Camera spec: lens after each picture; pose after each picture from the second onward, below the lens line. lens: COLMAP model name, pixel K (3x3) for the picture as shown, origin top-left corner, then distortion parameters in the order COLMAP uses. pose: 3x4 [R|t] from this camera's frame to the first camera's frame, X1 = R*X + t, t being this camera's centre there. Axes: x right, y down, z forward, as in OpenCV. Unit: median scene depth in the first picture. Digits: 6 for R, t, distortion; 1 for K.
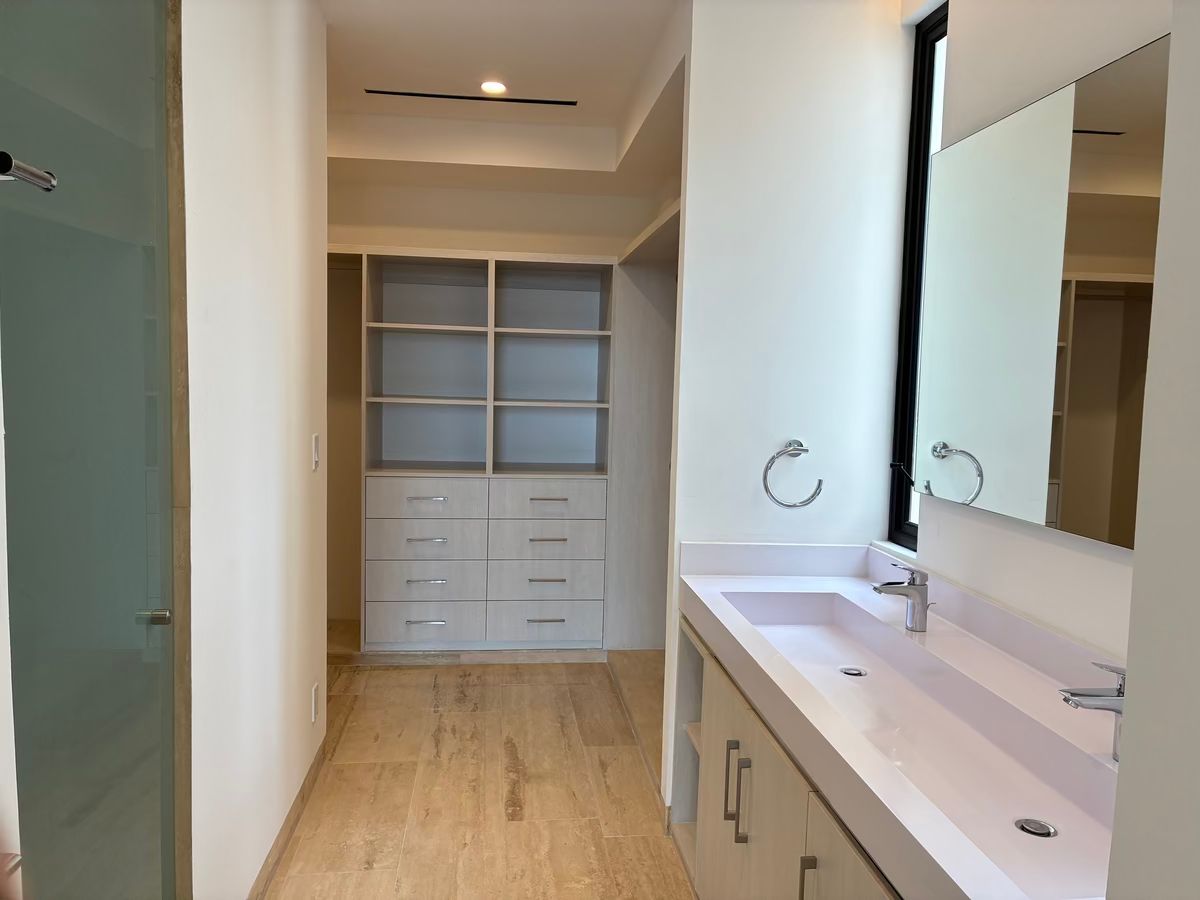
lens RADIAL K [[917.4, 0, 600.5], [0, 917.4, 463.4], [0, 0, 1]] dist [-0.001389, 0.000587]
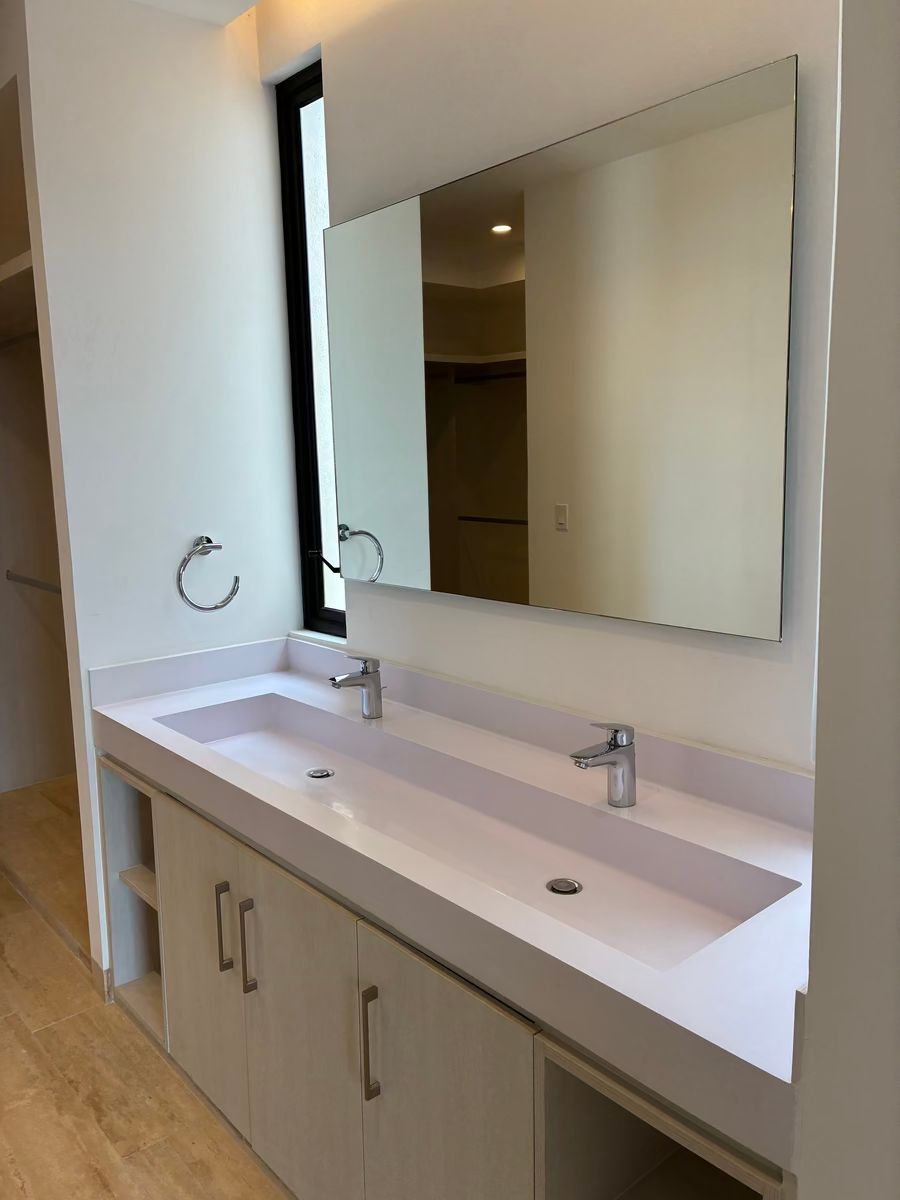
lens RADIAL K [[907.1, 0, 450.0], [0, 907.1, 600.0], [0, 0, 1]] dist [0.083406, -0.123779]
pose [[0.817375, -0.135832, 0.559864, -0.101715], [0.096177, 0.990342, 0.099859, -0.029334], [-0.568021, -0.027777, 0.822545, 0.109809]]
